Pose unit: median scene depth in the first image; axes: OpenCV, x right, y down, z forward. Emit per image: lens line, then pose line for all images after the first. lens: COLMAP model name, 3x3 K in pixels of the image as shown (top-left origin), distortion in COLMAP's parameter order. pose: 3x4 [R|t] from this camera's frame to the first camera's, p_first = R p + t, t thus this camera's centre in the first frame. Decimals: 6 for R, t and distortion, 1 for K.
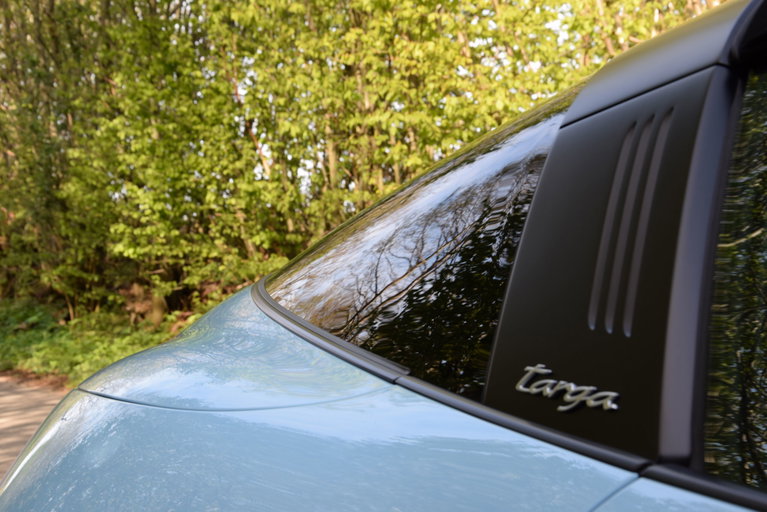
lens RADIAL K [[1460.2, 0, 382.2], [0, 1460.2, 259.0], [0, 0, 1]] dist [0.418520, 0.000000]
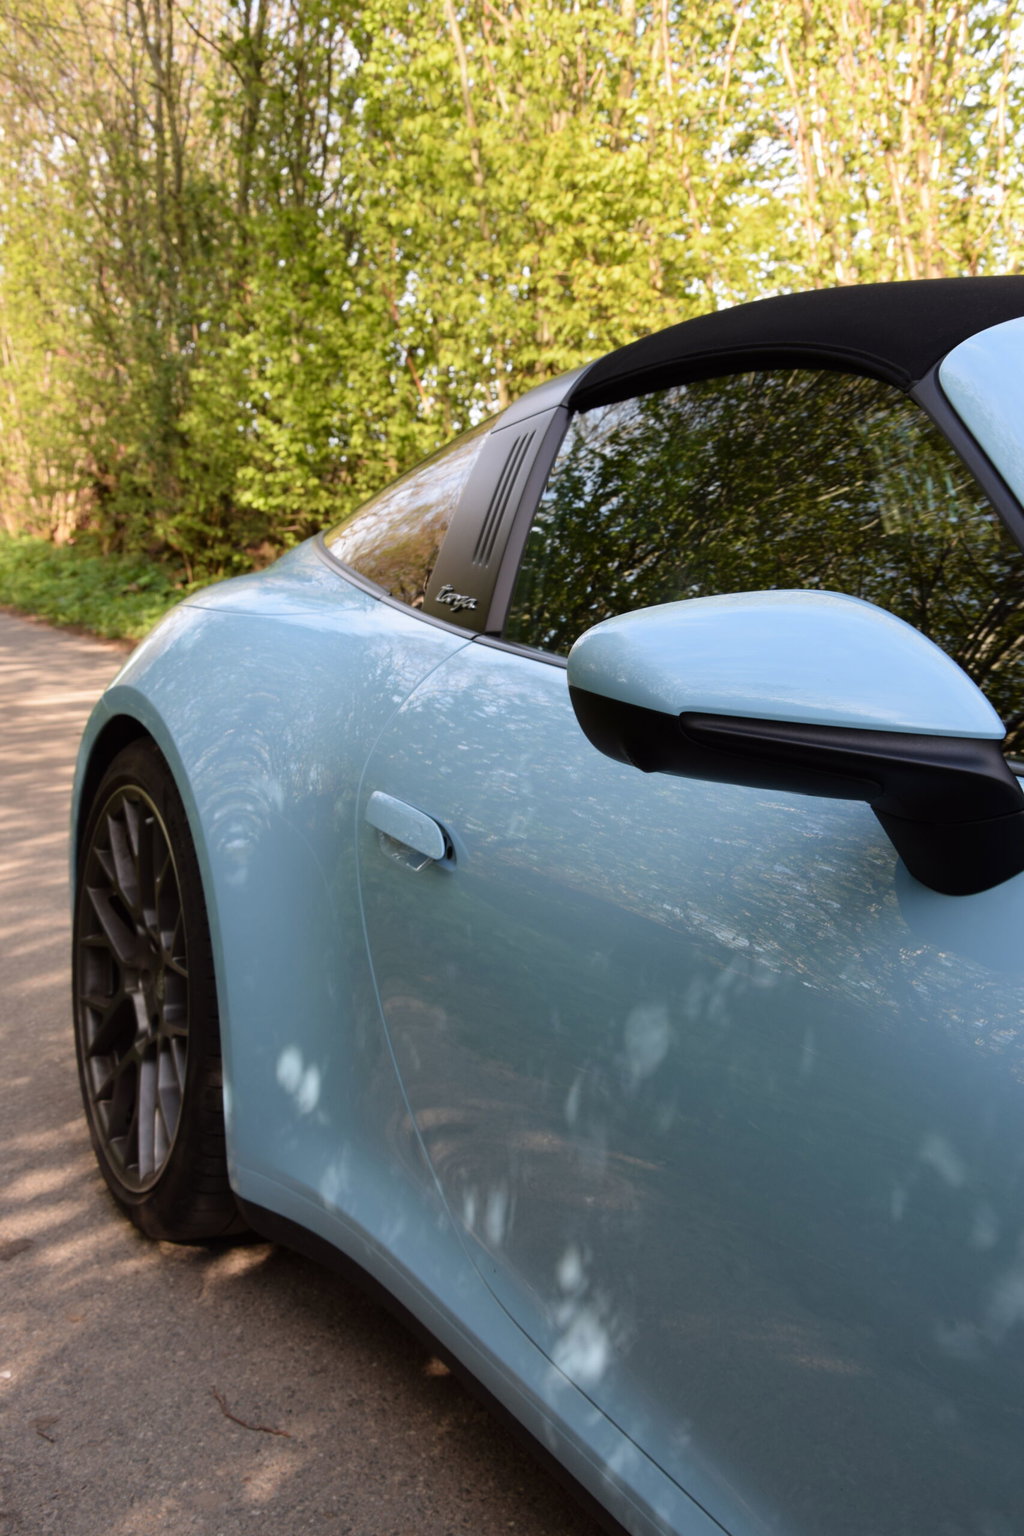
lens RADIAL K [[2000.6, 0, 516.5], [0, 2000.6, 765.2], [0, 0, 1]] dist [0.122313, 0.000000]
pose [[0.997593, 0.054807, -0.042489, 0.026654], [-0.049420, 0.991681, 0.118853, 0.000178], [0.048650, -0.116467, 0.992002, -0.114473]]
